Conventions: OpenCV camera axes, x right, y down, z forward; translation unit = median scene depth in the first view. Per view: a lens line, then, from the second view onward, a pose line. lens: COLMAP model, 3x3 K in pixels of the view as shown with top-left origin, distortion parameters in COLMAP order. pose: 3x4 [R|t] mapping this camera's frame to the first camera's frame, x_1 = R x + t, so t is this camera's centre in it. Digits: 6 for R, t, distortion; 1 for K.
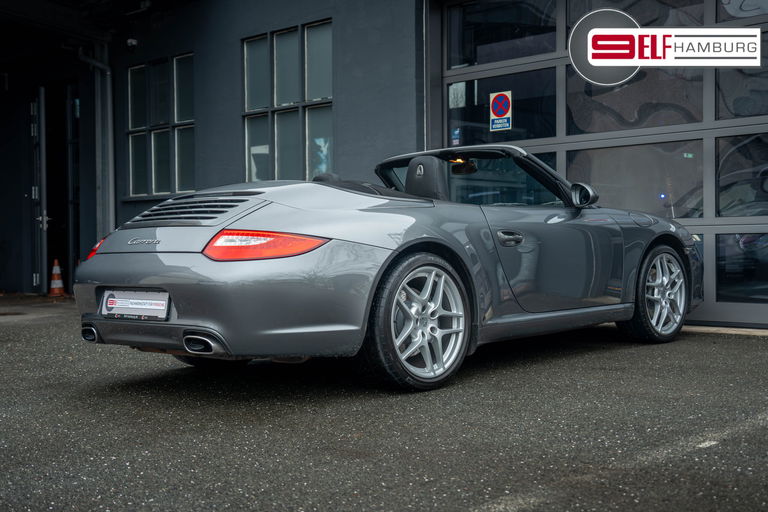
lens RADIAL K [[1030.4, 0, 379.7], [0, 1030.4, 255.5], [0, 0, 1]] dist [0.045381, 0.000000]
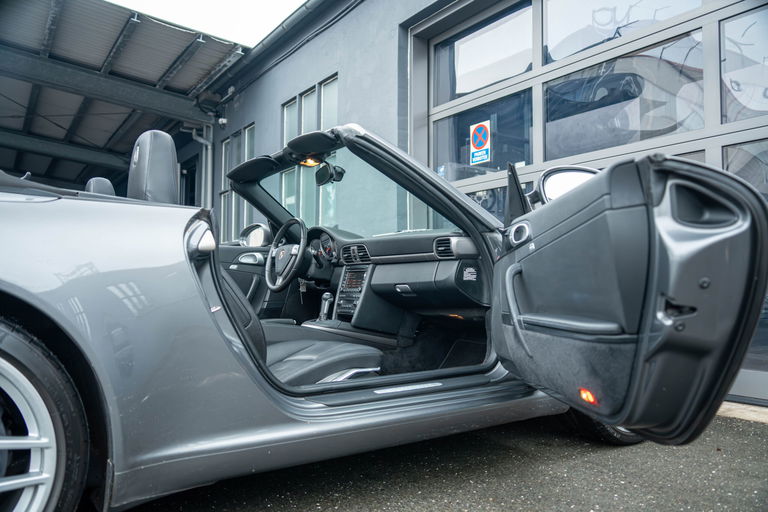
lens RADIAL K [[629.8, 0, 387.5], [0, 629.8, 251.0], [0, 0, 1]] dist [-0.029271, 0.005066]
pose [[0.978354, -0.000879, -0.206934, 0.126534], [-0.013074, 0.997731, -0.066051, -0.003342], [0.206523, 0.067327, 0.976123, 0.360435]]
